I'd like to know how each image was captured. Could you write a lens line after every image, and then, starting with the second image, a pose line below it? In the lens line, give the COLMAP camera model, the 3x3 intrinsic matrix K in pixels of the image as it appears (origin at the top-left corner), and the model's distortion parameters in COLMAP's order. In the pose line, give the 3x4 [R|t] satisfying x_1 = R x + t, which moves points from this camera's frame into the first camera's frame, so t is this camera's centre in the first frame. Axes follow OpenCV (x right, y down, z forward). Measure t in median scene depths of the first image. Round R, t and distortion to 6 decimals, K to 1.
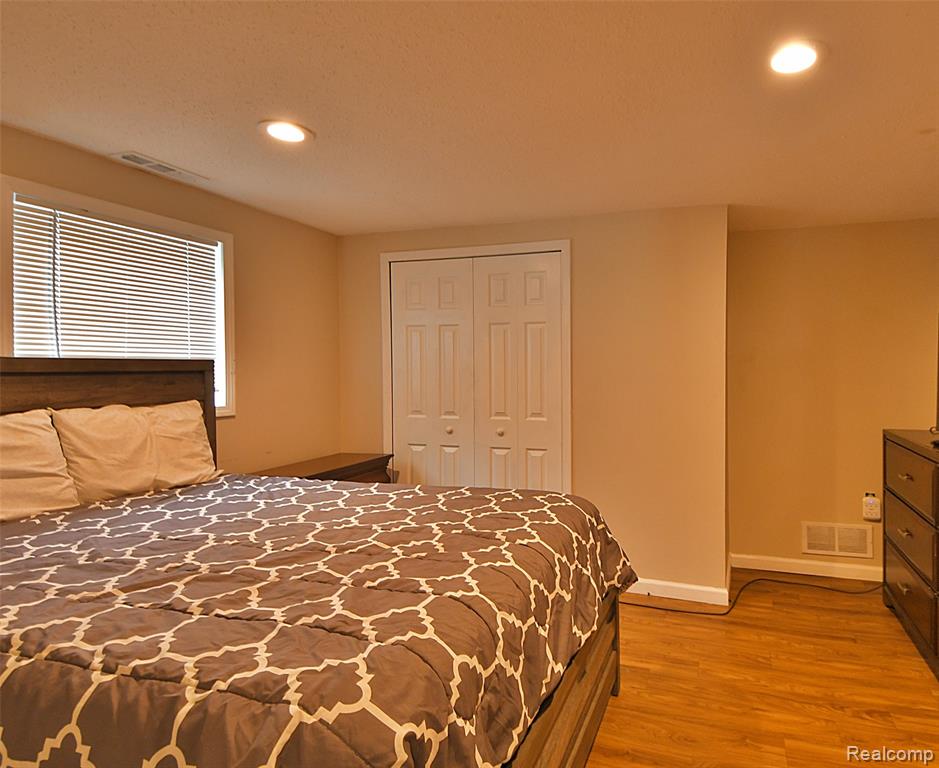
lens RADIAL K [[567.8, 0, 470.8], [0, 567.8, 371.1], [0, 0, 1]] dist [0.039774, -0.070382]
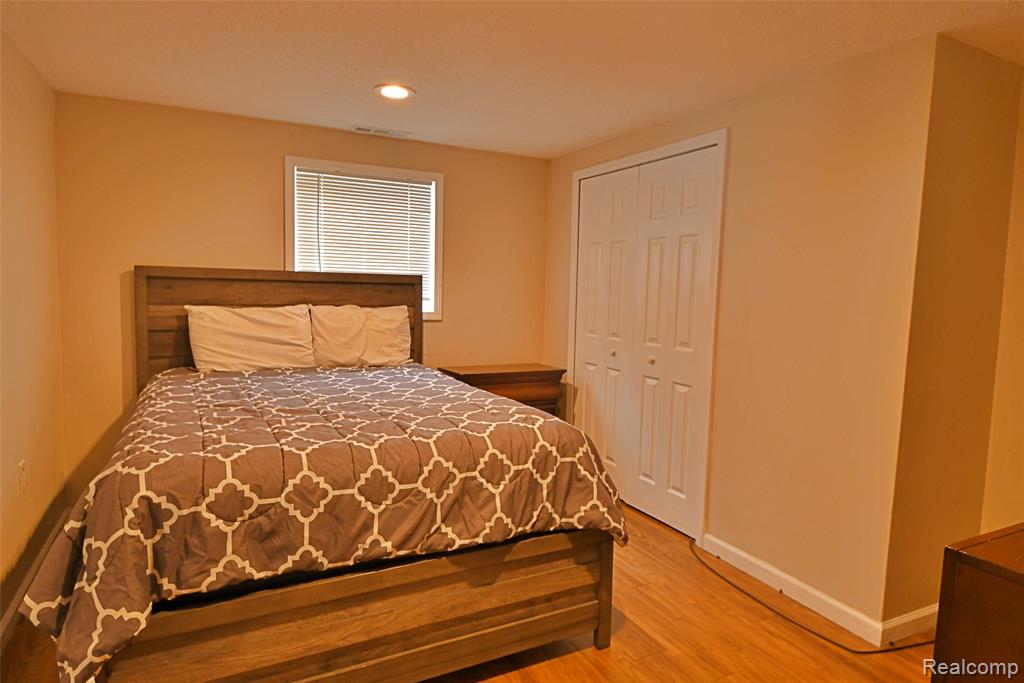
lens RADIAL K [[593.0, 0, 512.0], [0, 593.0, 341.5], [0, 0, 1]] dist [0.005393, 0.000573]
pose [[0.682518, 0.089306, -0.725392, 0.724127], [-0.033321, 0.995277, 0.091182, -0.000051], [0.730109, -0.038063, 0.682270, 0.245863]]
